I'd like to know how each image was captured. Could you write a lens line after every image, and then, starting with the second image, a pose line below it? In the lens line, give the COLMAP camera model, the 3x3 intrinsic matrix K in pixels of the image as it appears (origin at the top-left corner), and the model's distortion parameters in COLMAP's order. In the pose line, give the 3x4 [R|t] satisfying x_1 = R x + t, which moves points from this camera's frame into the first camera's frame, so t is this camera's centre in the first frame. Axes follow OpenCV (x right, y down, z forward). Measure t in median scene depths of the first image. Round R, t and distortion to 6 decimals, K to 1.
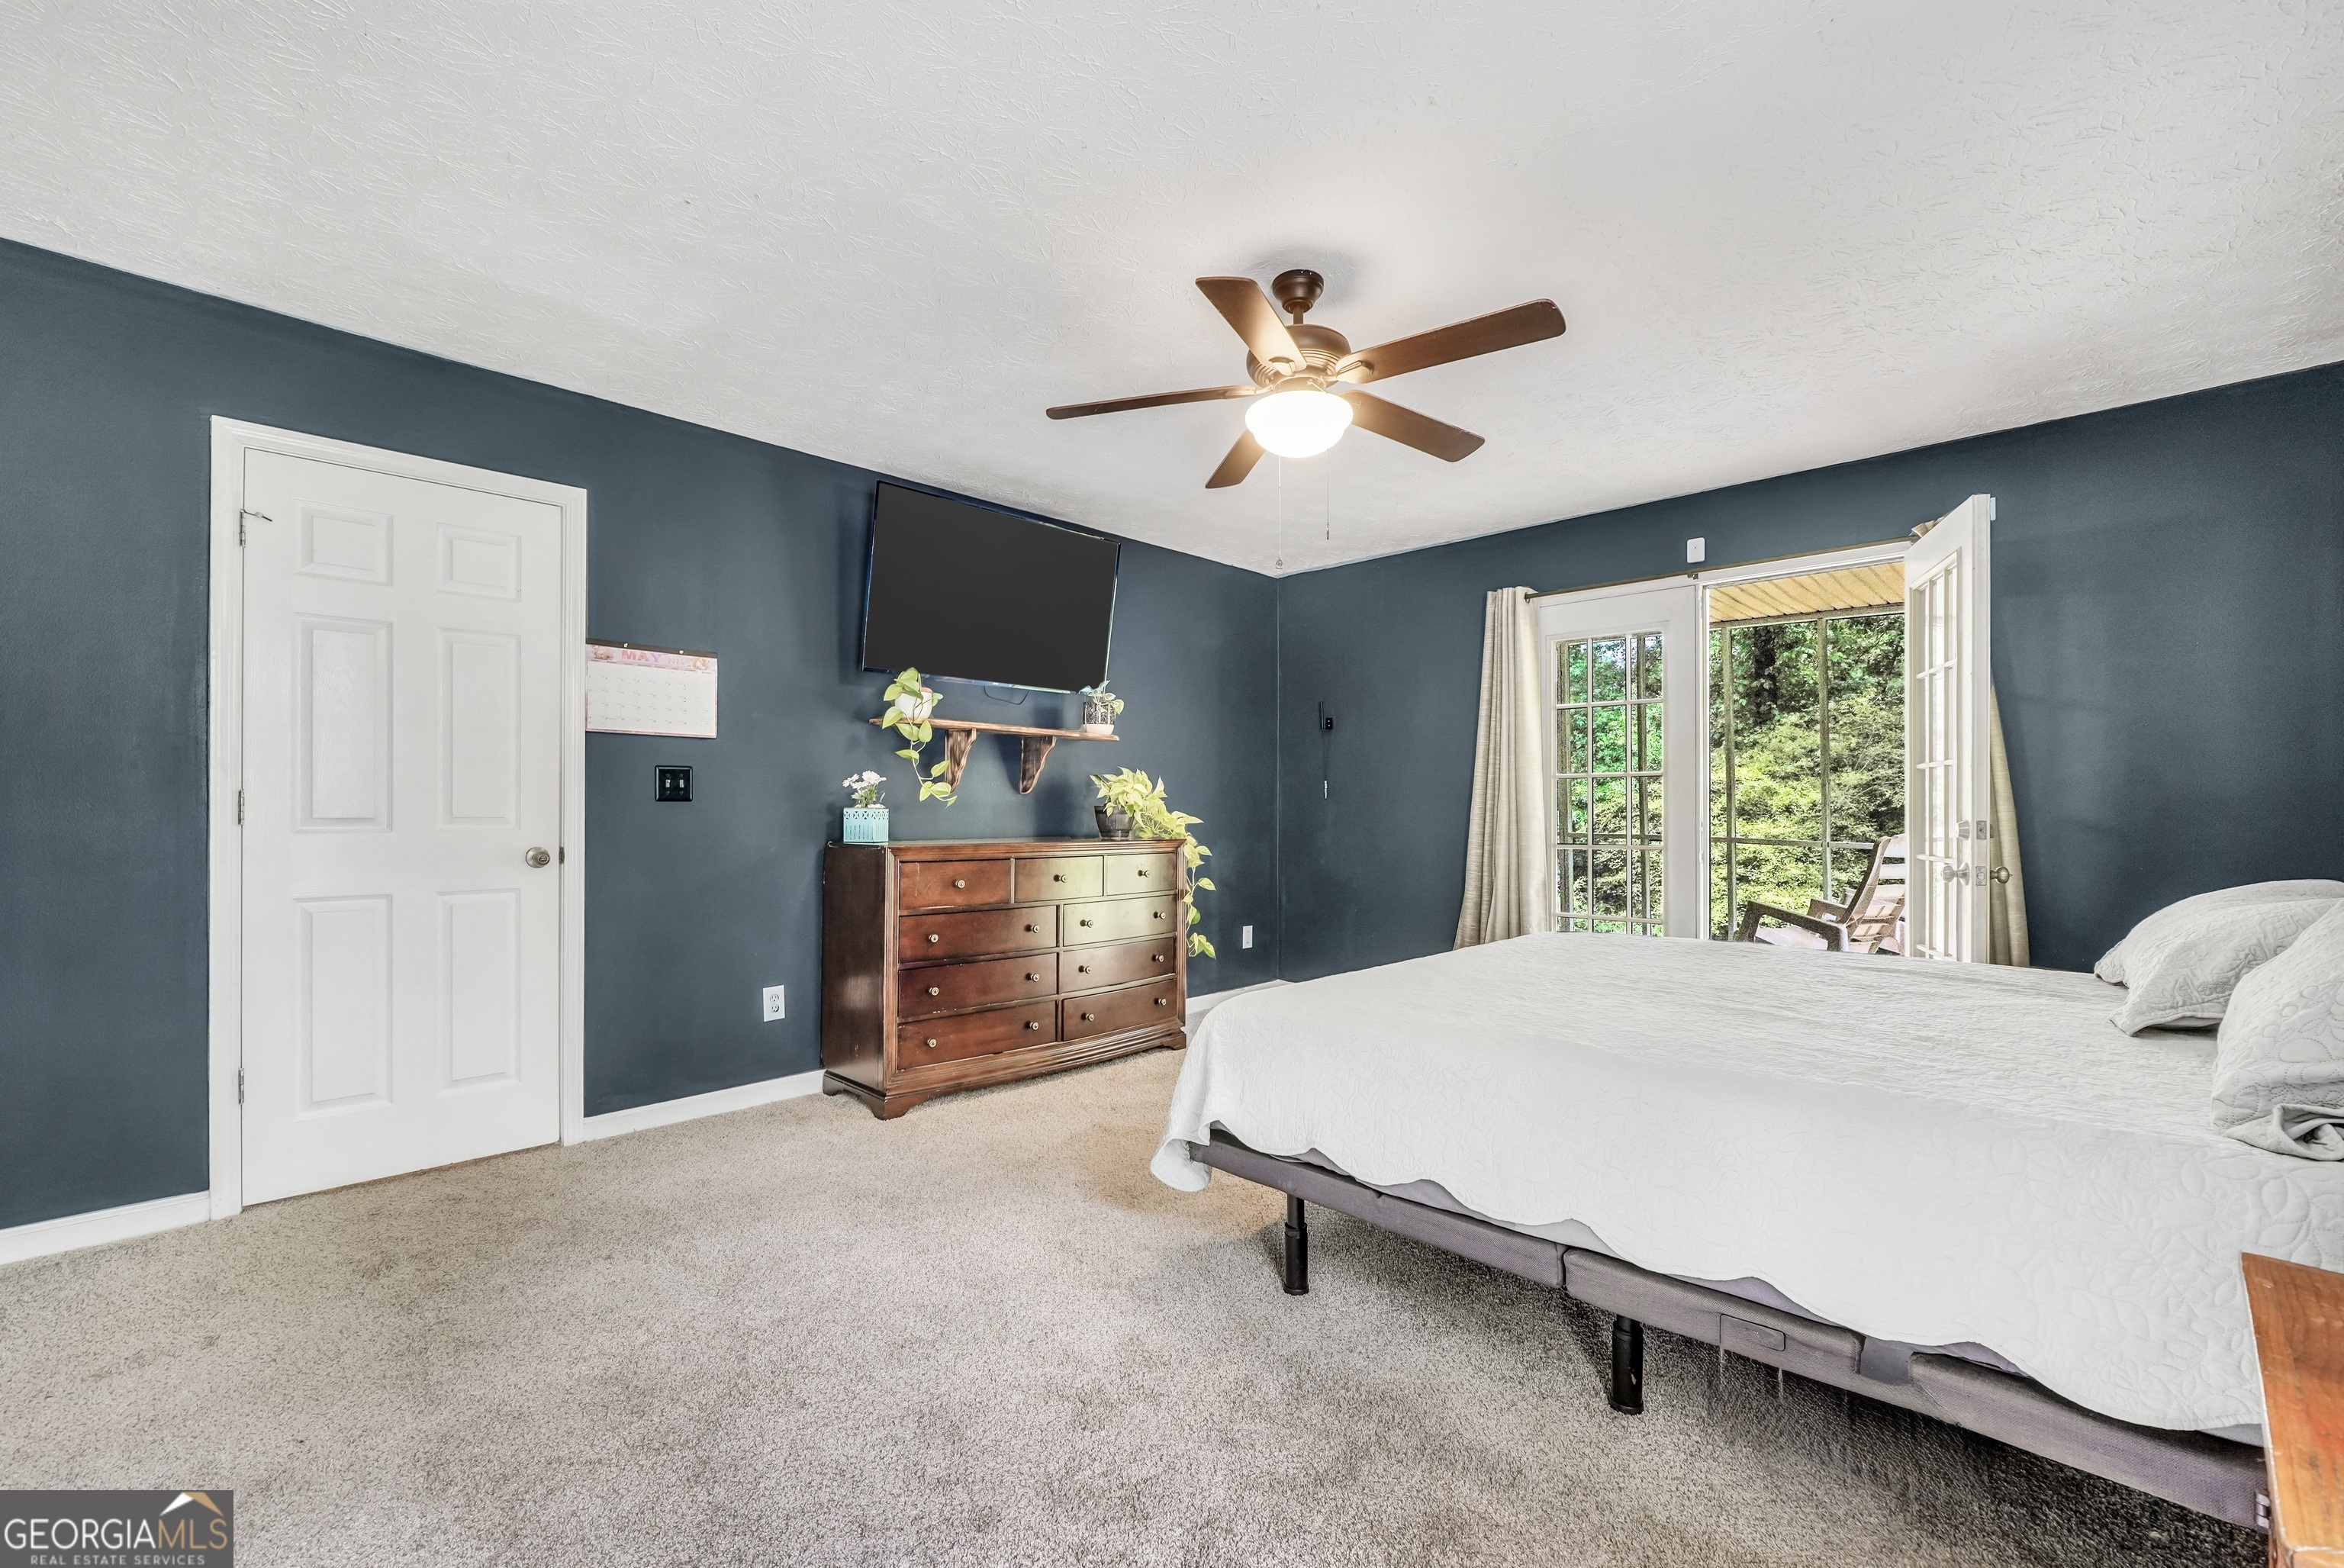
lens RADIAL K [[1011.9, 0, 1165.1], [0, 1011.9, 803.6], [0, 0, 1]] dist [-0.018215, 0.007911]
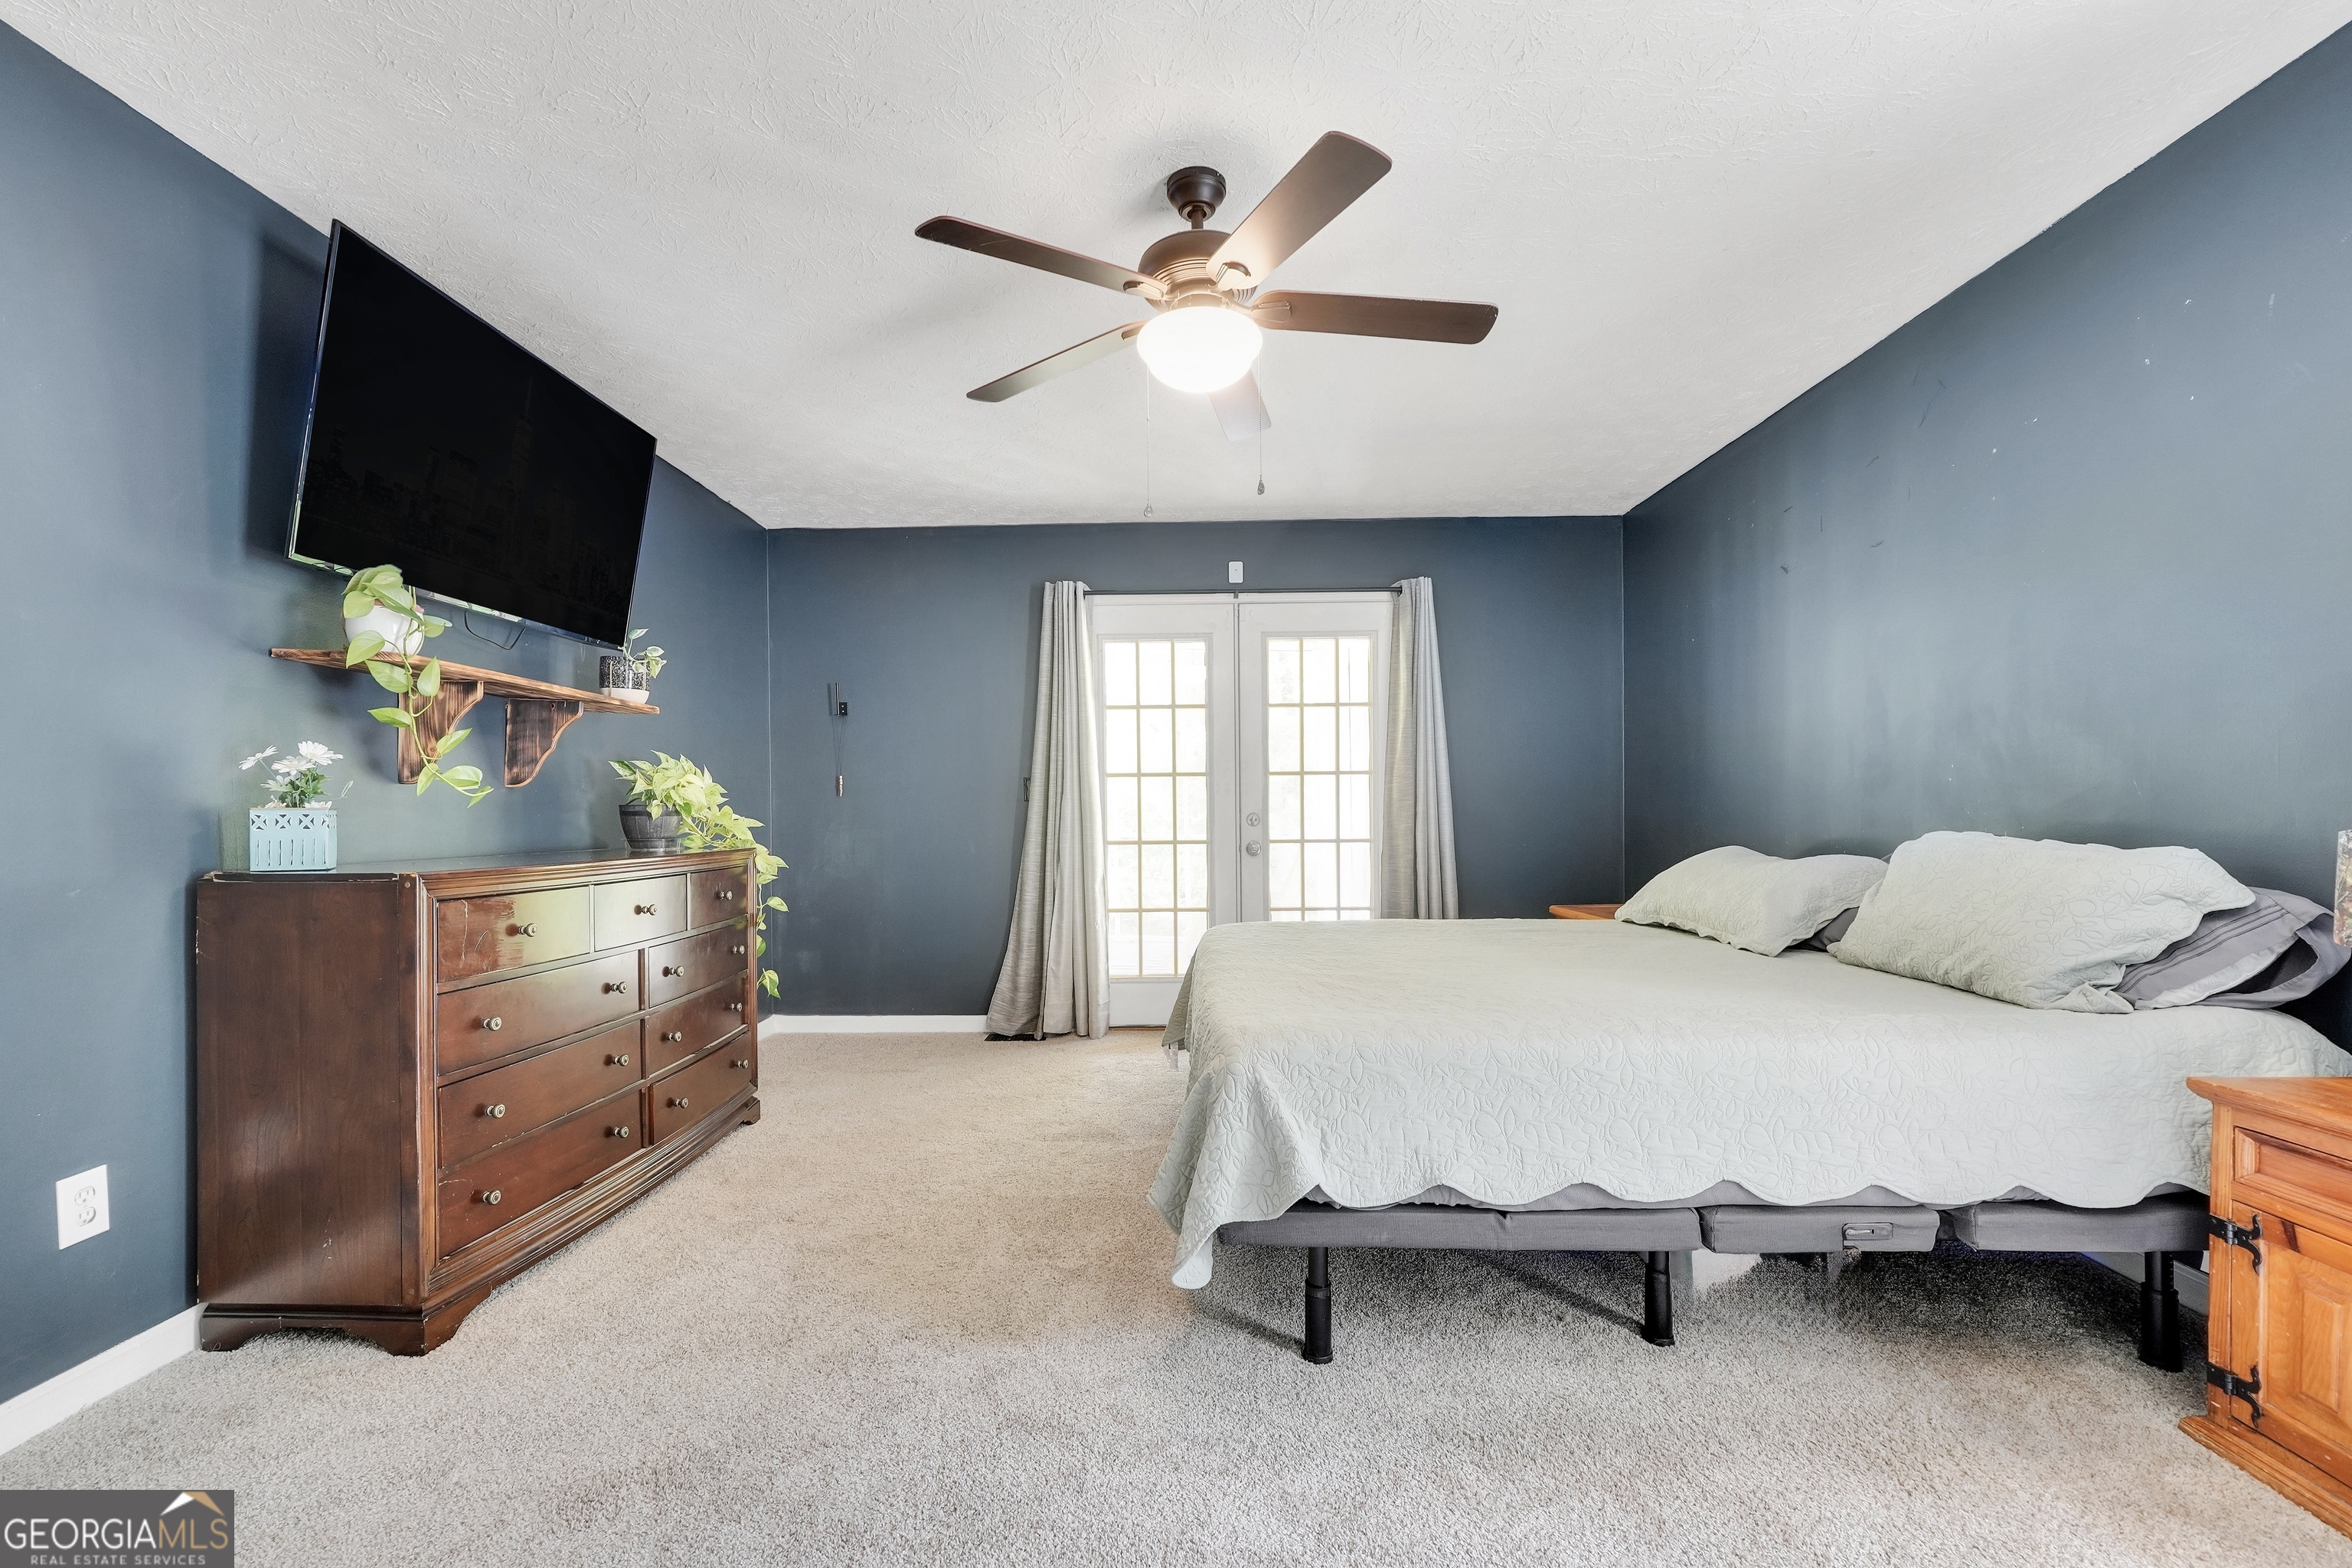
lens RADIAL K [[1015.4, 0, 1169.1], [0, 1015.4, 803.7], [0, 0, 1]] dist [-0.018215, 0.007911]
pose [[0.724339, -0.002288, 0.689440, -0.329371], [0.003194, 0.999995, -0.000036, 0.003264], [-0.689437, 0.002228, 0.724343, 0.268436]]
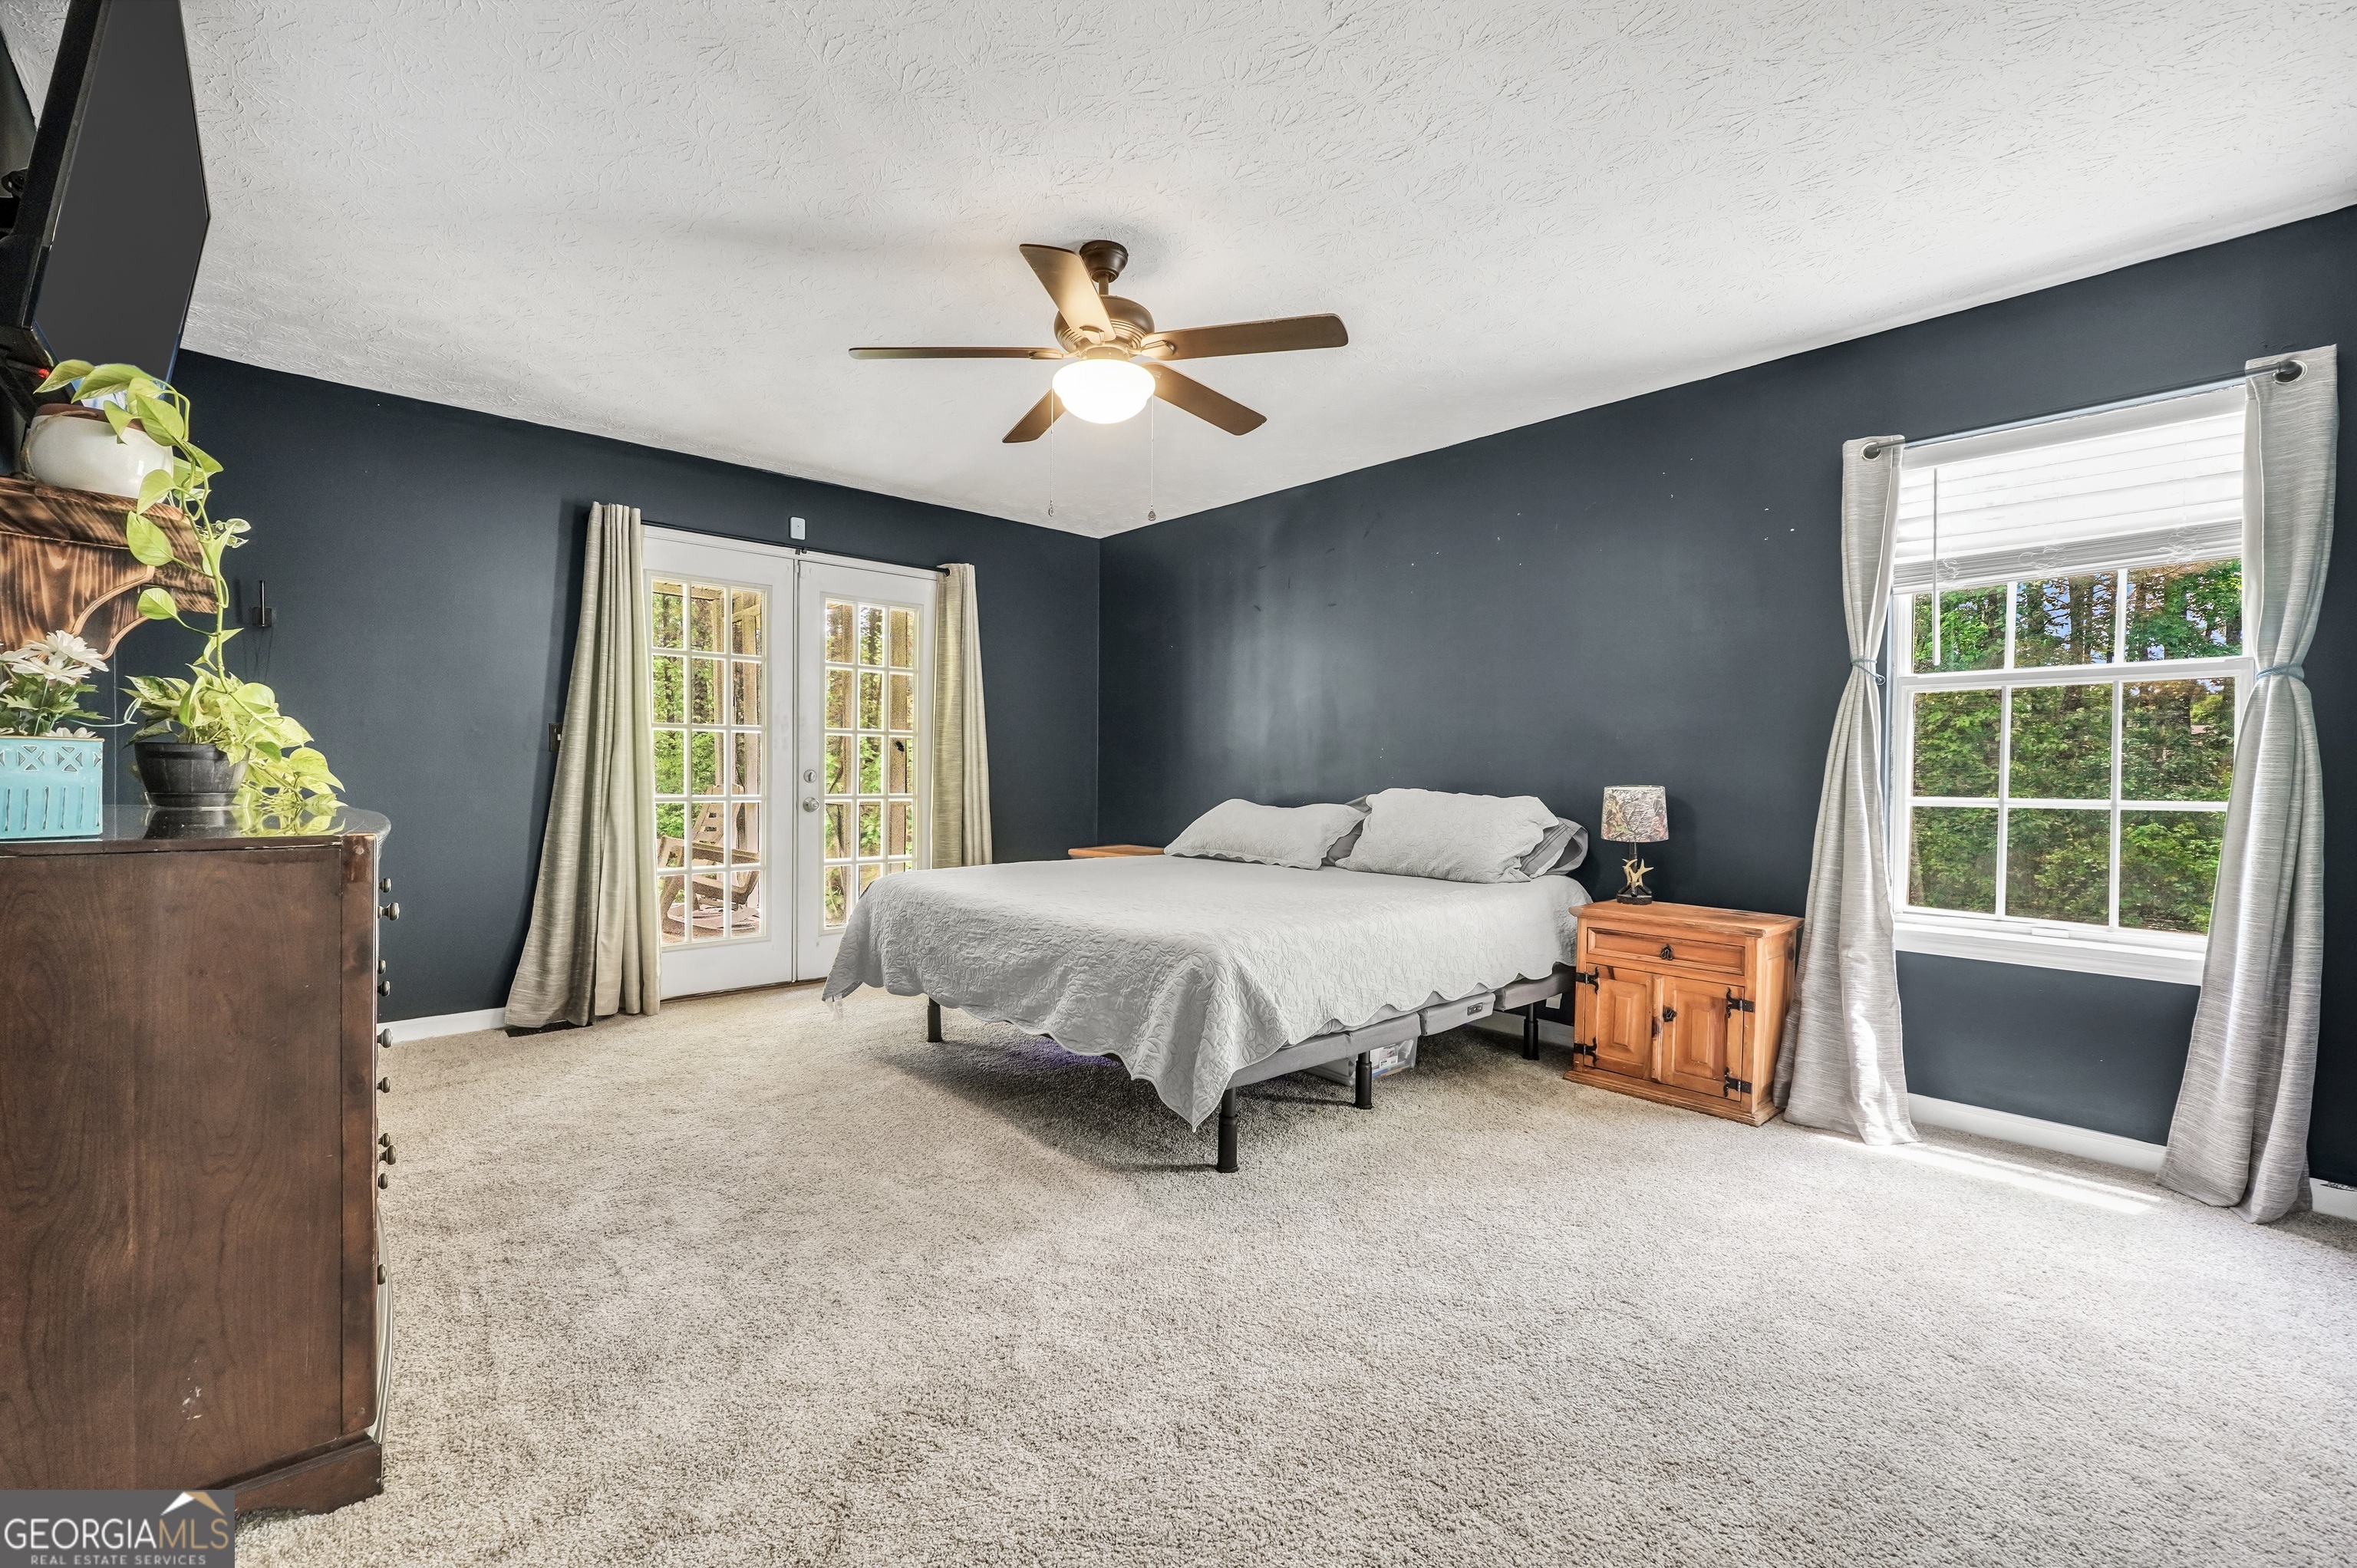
lens RADIAL K [[997.9, 0, 1171.3], [0, 997.9, 777.6], [0, 0, 1]] dist [-0.018920, 0.006552]
pose [[0.043719, -0.005335, 0.999030, -0.606341], [-0.018011, 0.999819, 0.006127, 0.008870], [-0.998881, -0.018262, 0.043615, 0.596928]]
